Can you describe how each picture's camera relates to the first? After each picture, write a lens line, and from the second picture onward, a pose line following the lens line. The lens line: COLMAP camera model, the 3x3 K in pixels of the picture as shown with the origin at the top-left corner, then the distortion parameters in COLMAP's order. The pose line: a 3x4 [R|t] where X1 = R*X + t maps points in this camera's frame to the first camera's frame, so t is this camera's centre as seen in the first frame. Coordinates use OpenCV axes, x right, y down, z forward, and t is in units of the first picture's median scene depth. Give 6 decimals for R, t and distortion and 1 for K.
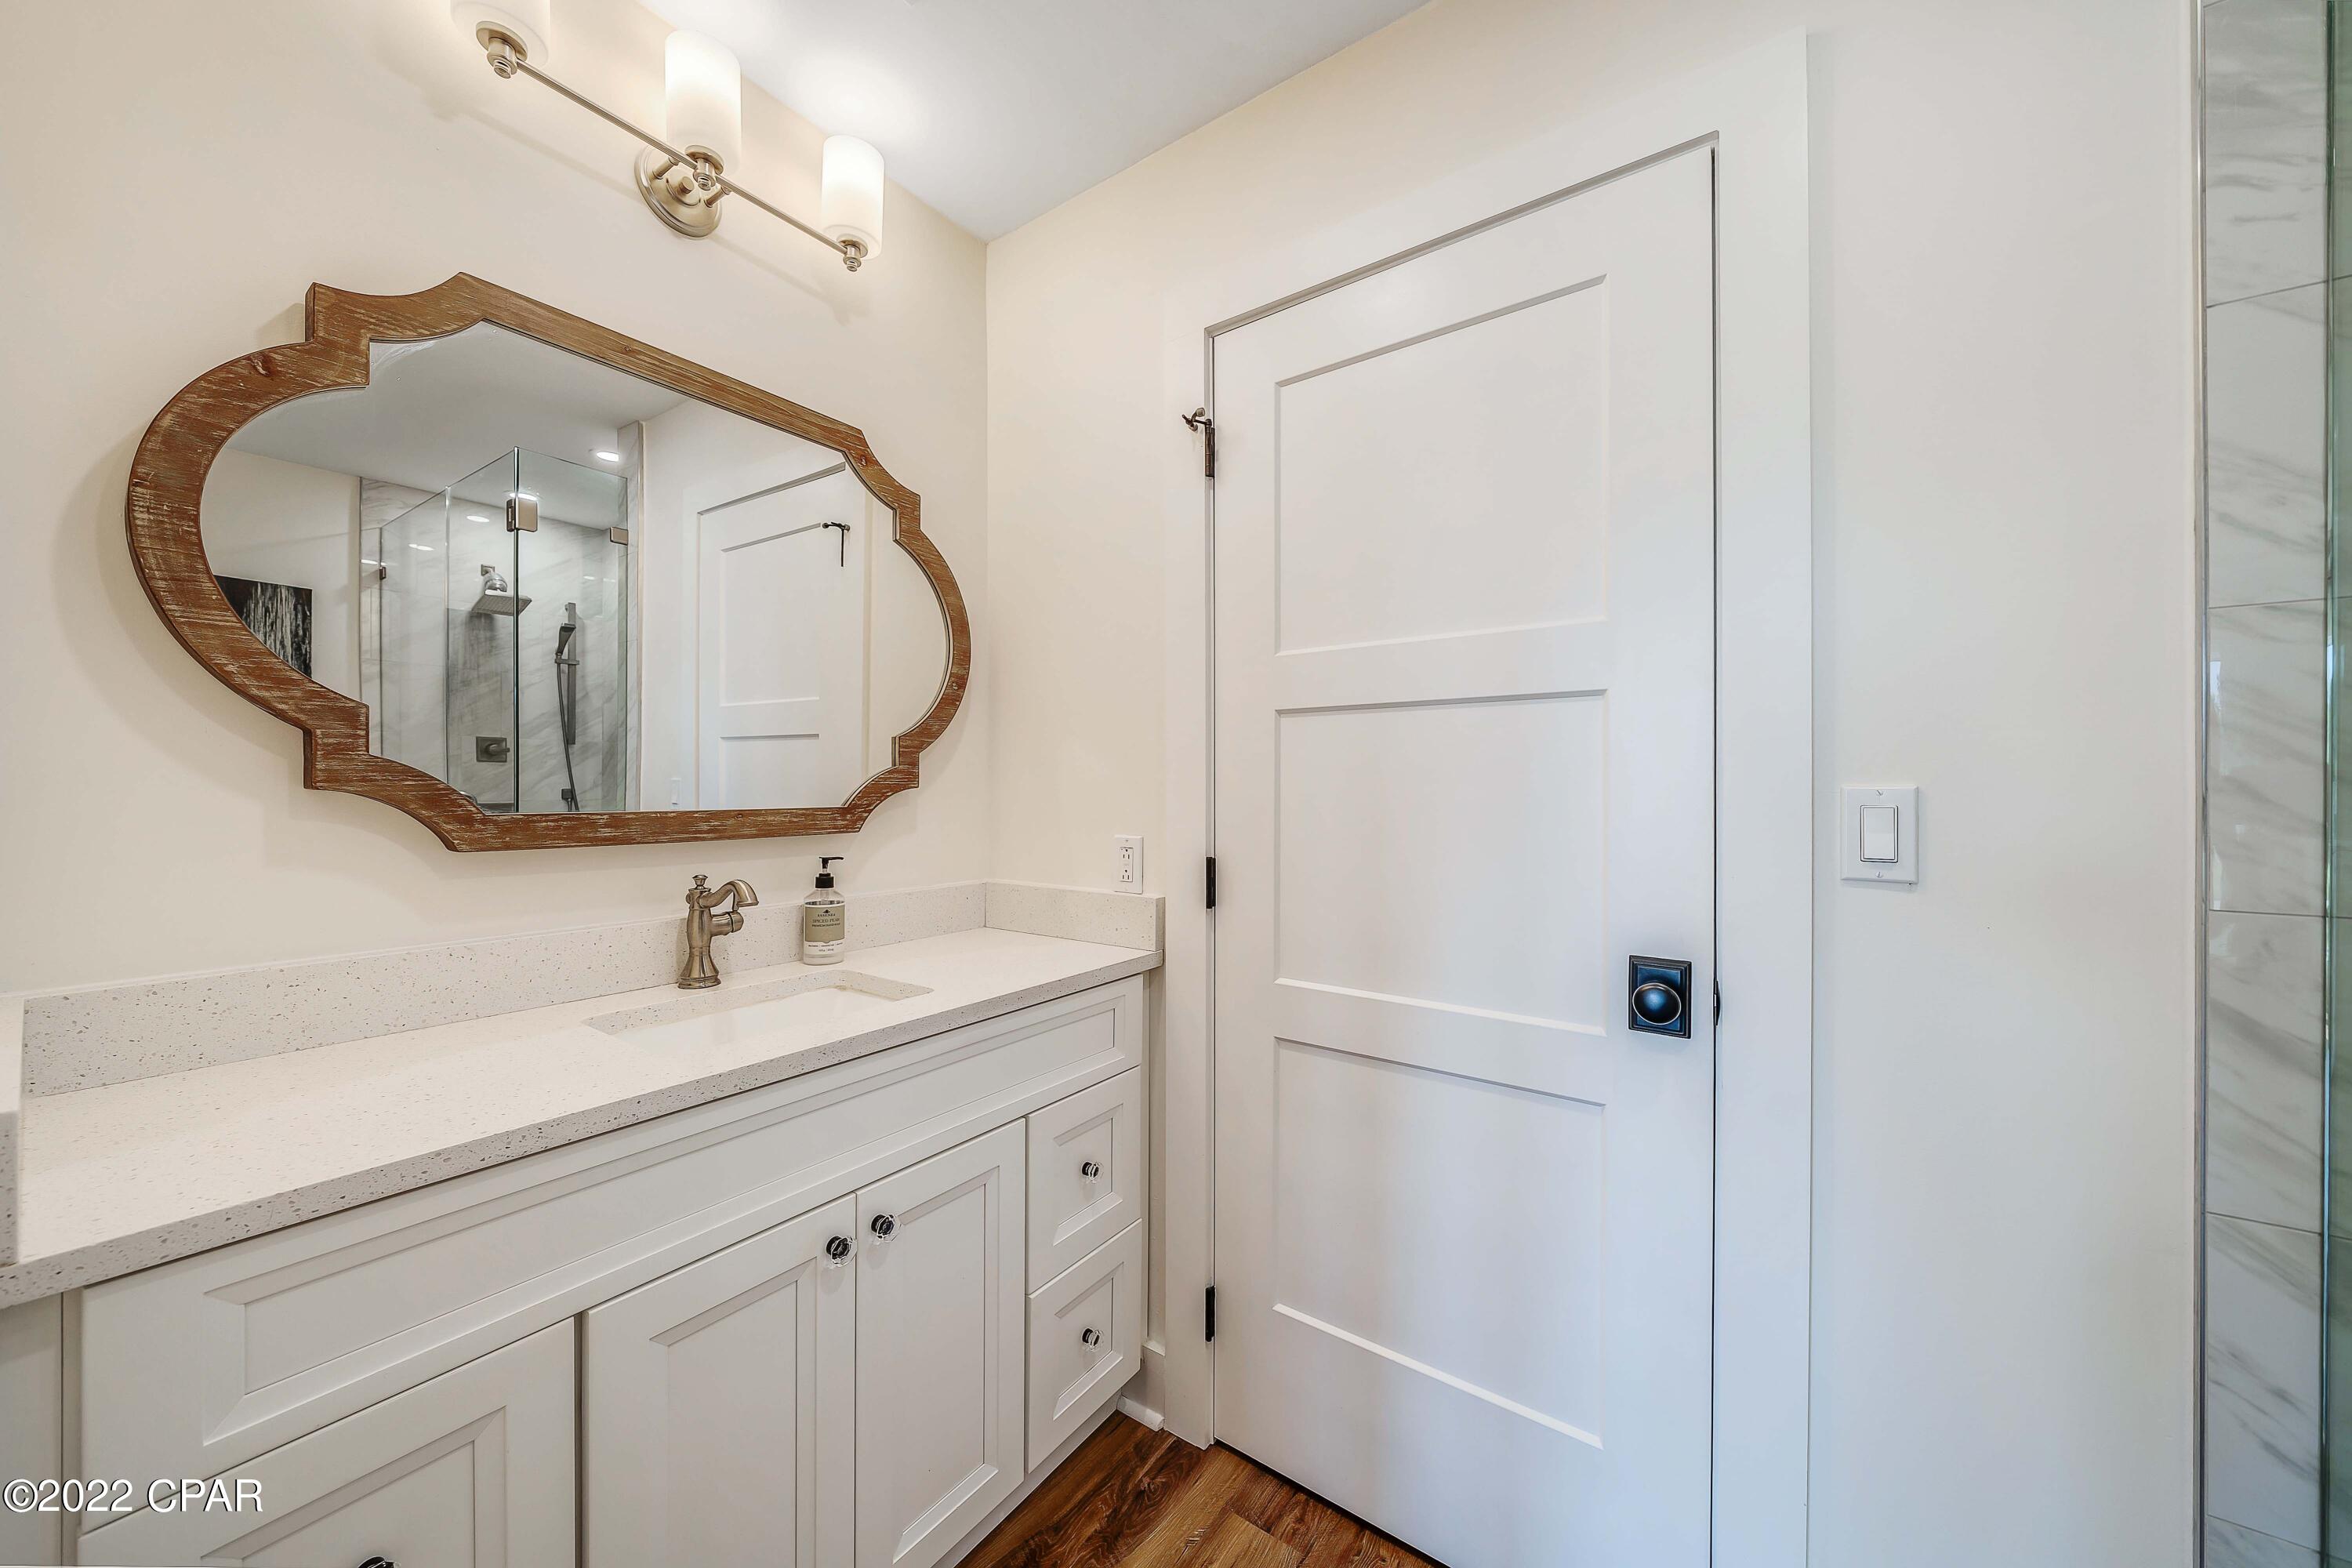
lens RADIAL K [[822.2, 0, 1177.7], [0, 822.2, 780.4], [0, 0, 1]] dist [0.000076, -0.000078]
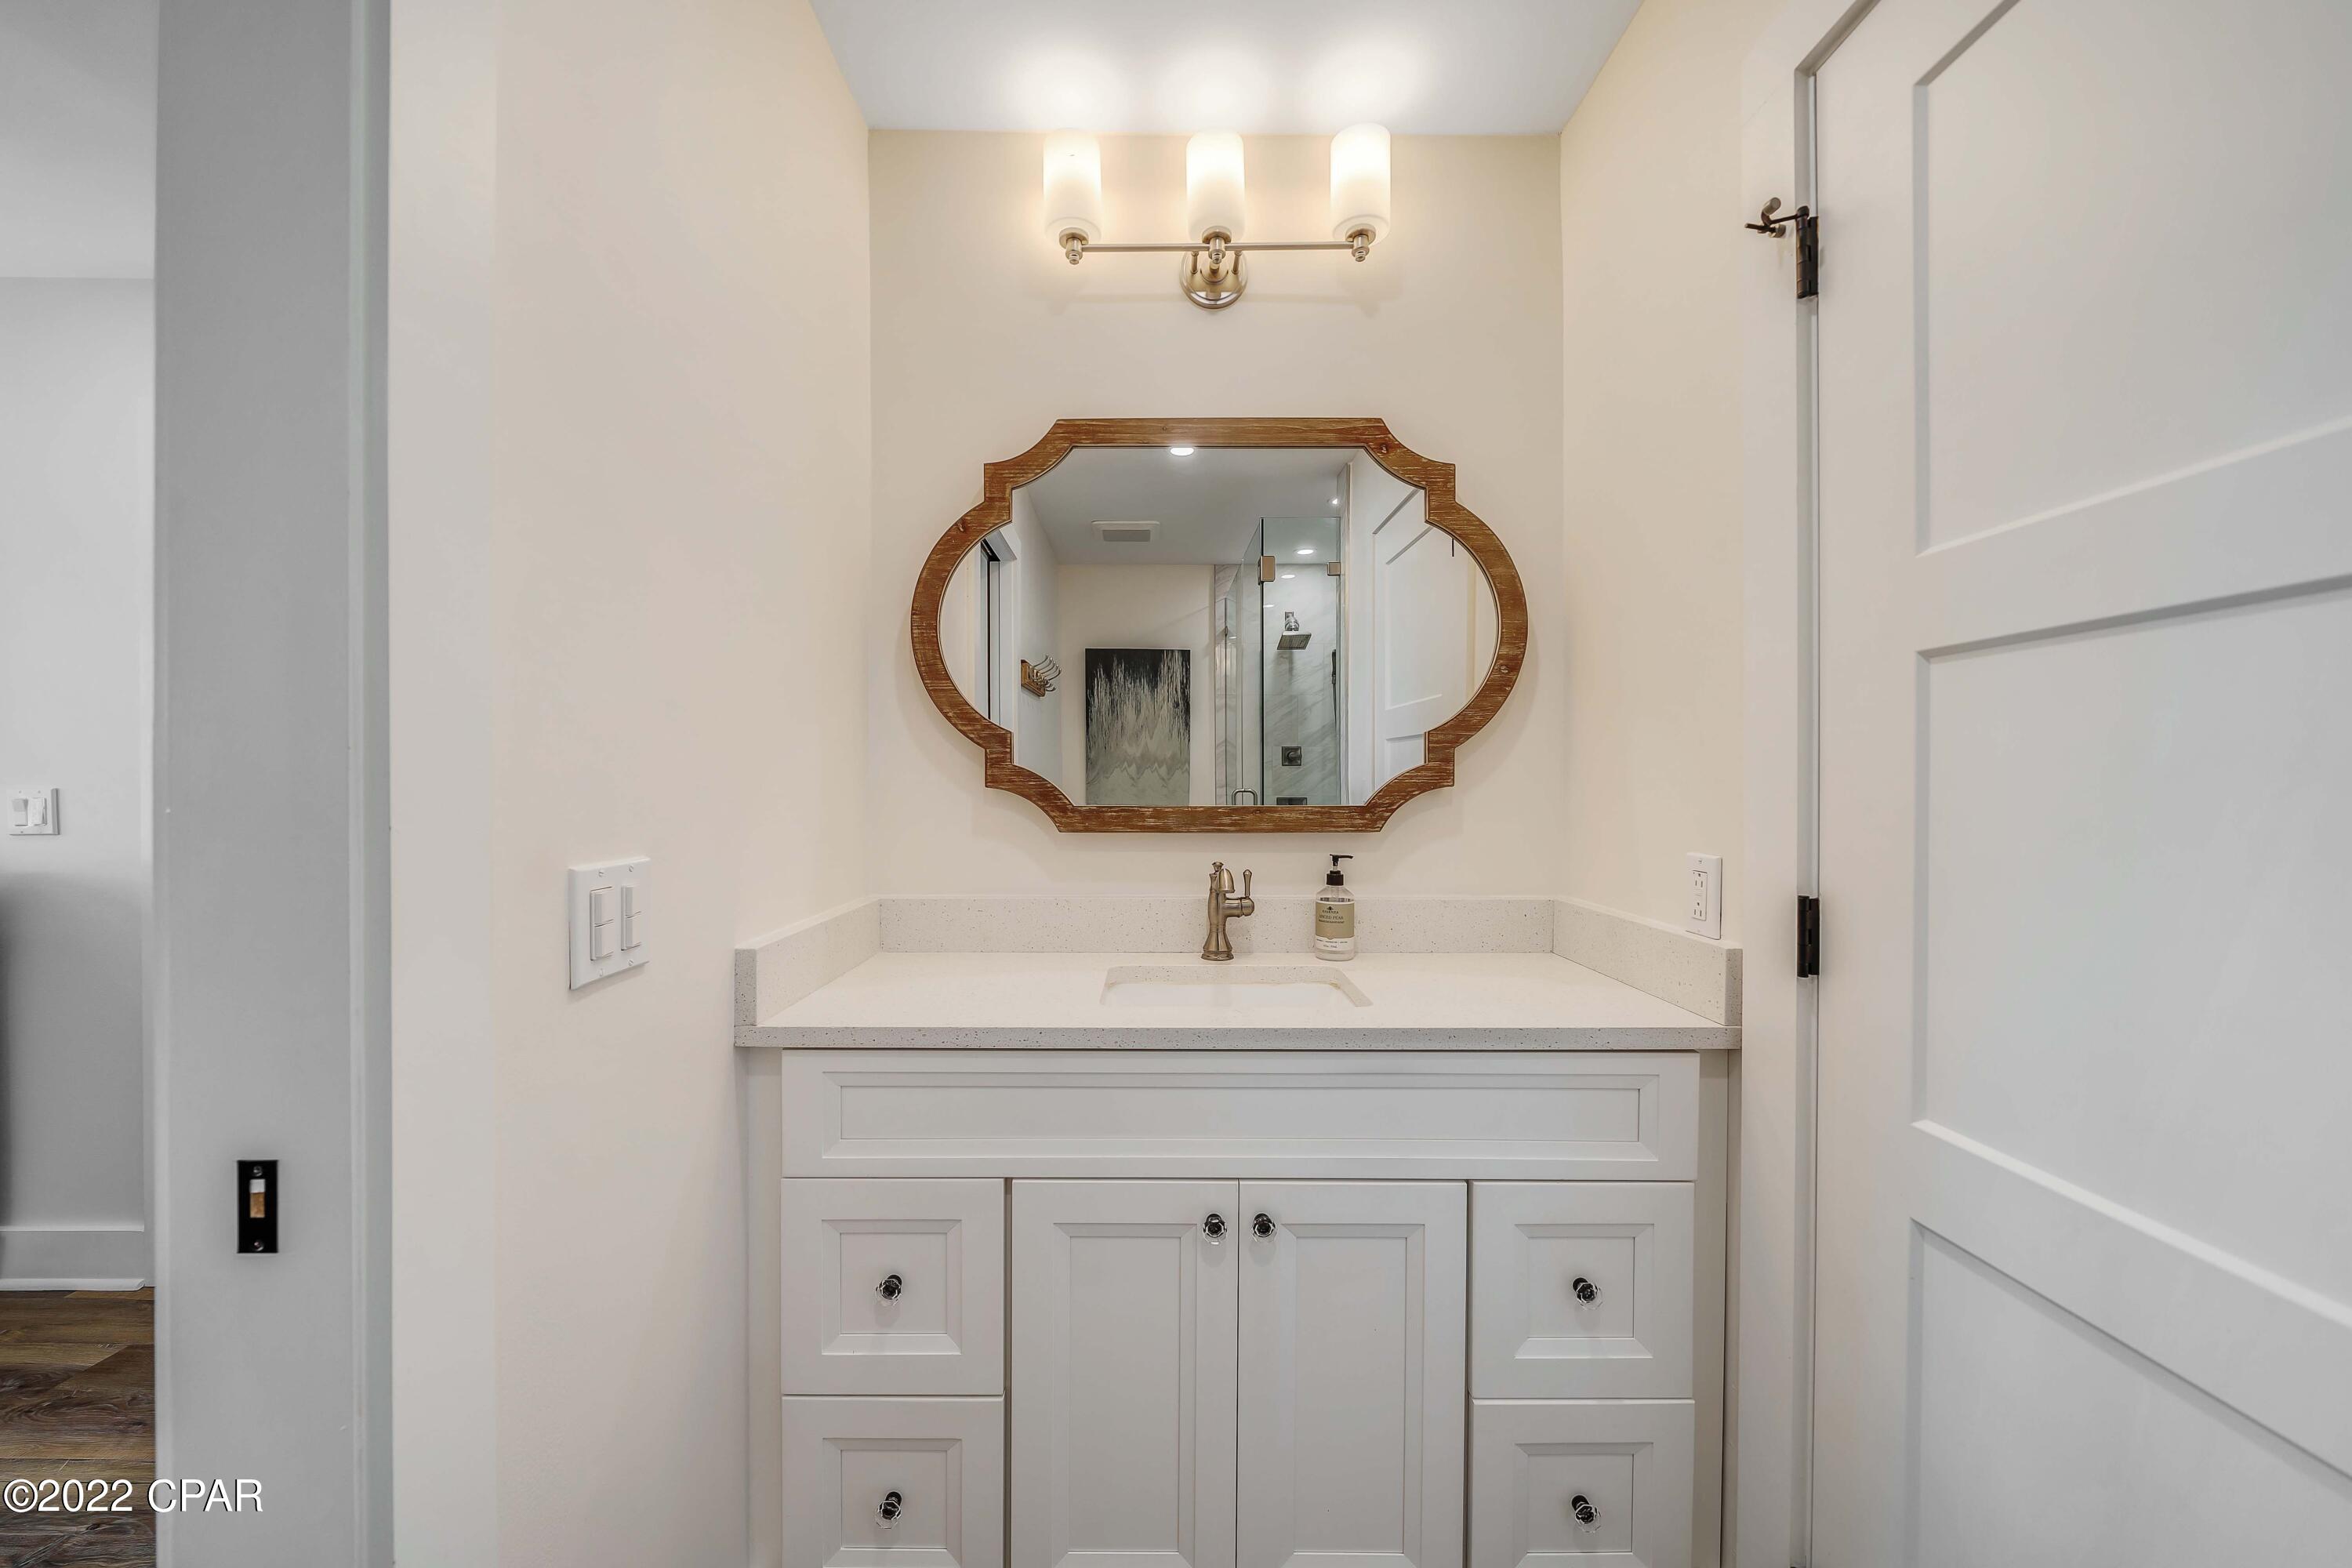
lens RADIAL K [[837.2, 0, 1159.9], [0, 837.2, 783.2], [0, 0, 1]] dist [-0.000900, -0.000223]
pose [[0.576080, -0.002363, -0.817390, 0.286930], [0.006867, 0.999975, 0.001949, 0.001419], [0.817364, -0.006736, 0.576082, 0.225994]]
